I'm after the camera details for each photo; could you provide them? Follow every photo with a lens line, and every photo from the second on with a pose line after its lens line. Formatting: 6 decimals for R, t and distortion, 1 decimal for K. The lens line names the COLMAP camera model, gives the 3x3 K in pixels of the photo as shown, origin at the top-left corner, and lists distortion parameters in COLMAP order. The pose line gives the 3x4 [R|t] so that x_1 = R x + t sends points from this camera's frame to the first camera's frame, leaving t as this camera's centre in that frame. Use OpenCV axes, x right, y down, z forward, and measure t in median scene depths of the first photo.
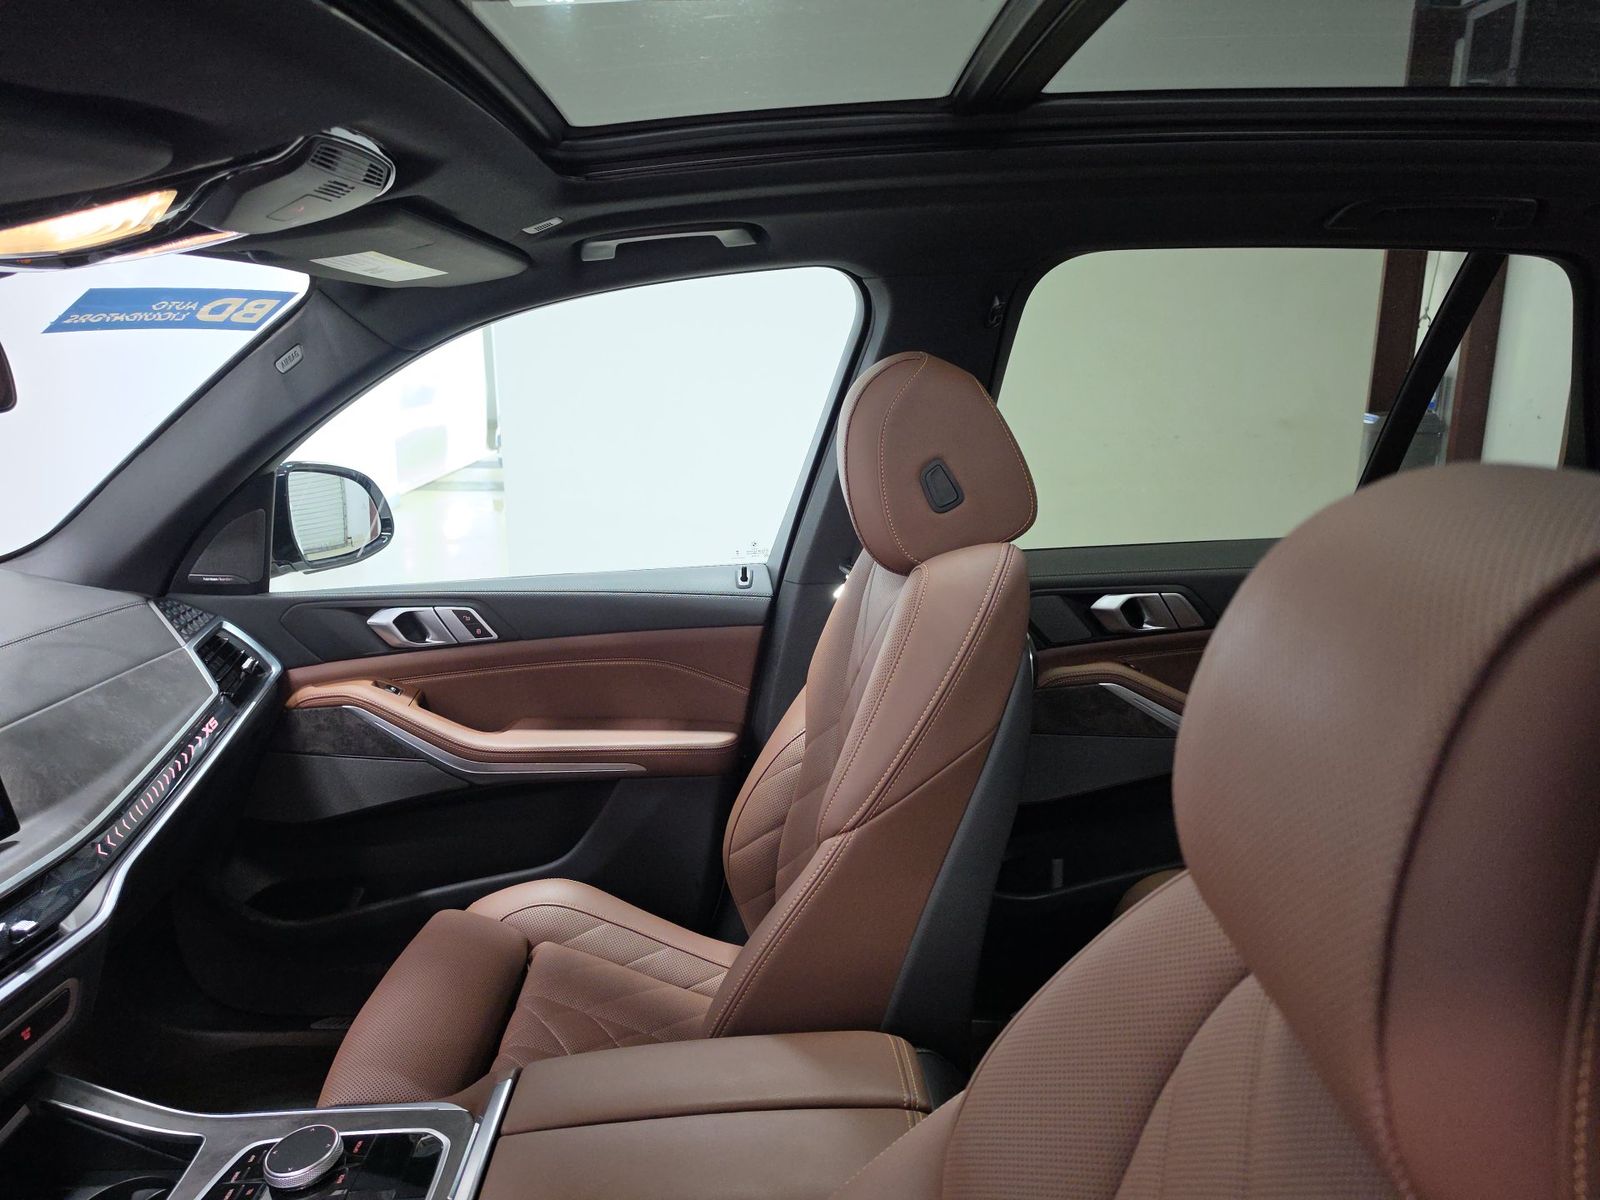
lens RADIAL K [[1120.4, 0, 798.5], [0, 1120.4, 597.5], [0, 0, 1]] dist [-0.021775, -0.008462]
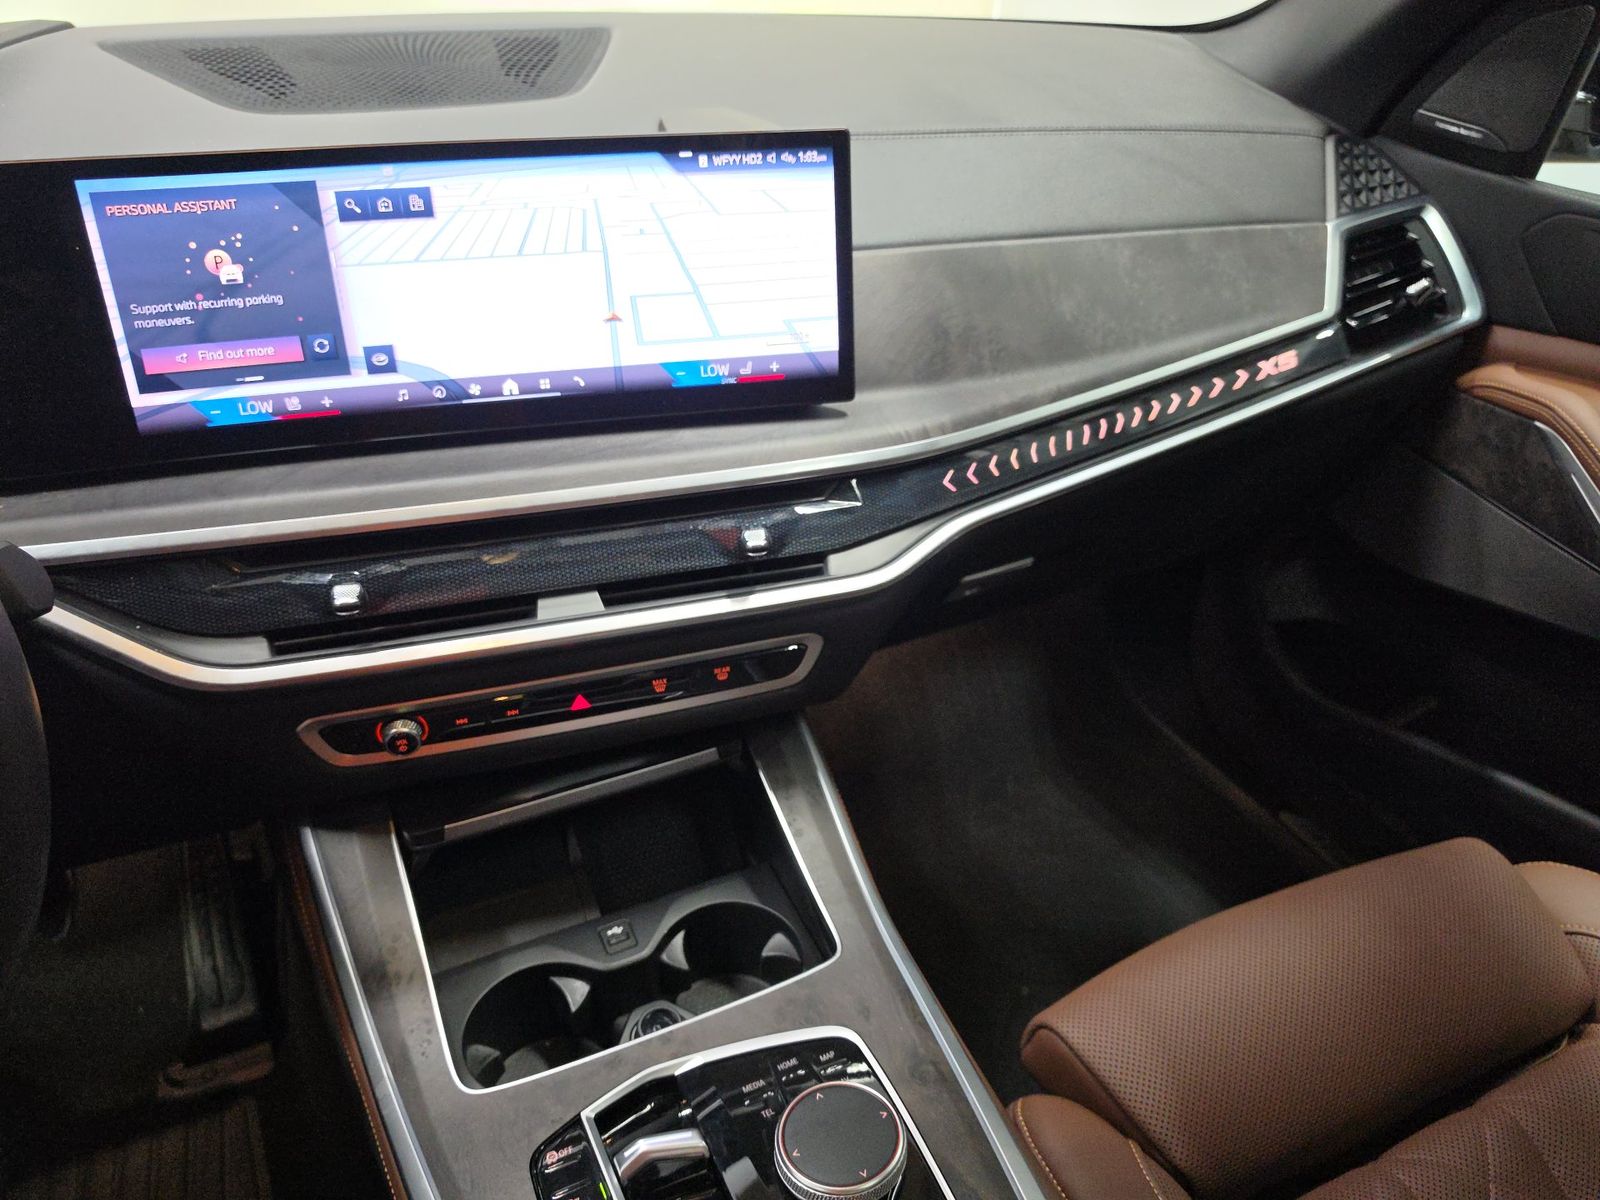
lens RADIAL K [[1120.4, 0, 805.0], [0, 1120.4, 601.3], [0, 0, 1]] dist [-0.021775, -0.008462]
pose [[0.402941, 0.520228, -0.752995, -0.108027], [-0.239629, 0.854009, 0.461786, 0.009513], [0.883299, -0.005634, 0.468777, 0.461852]]
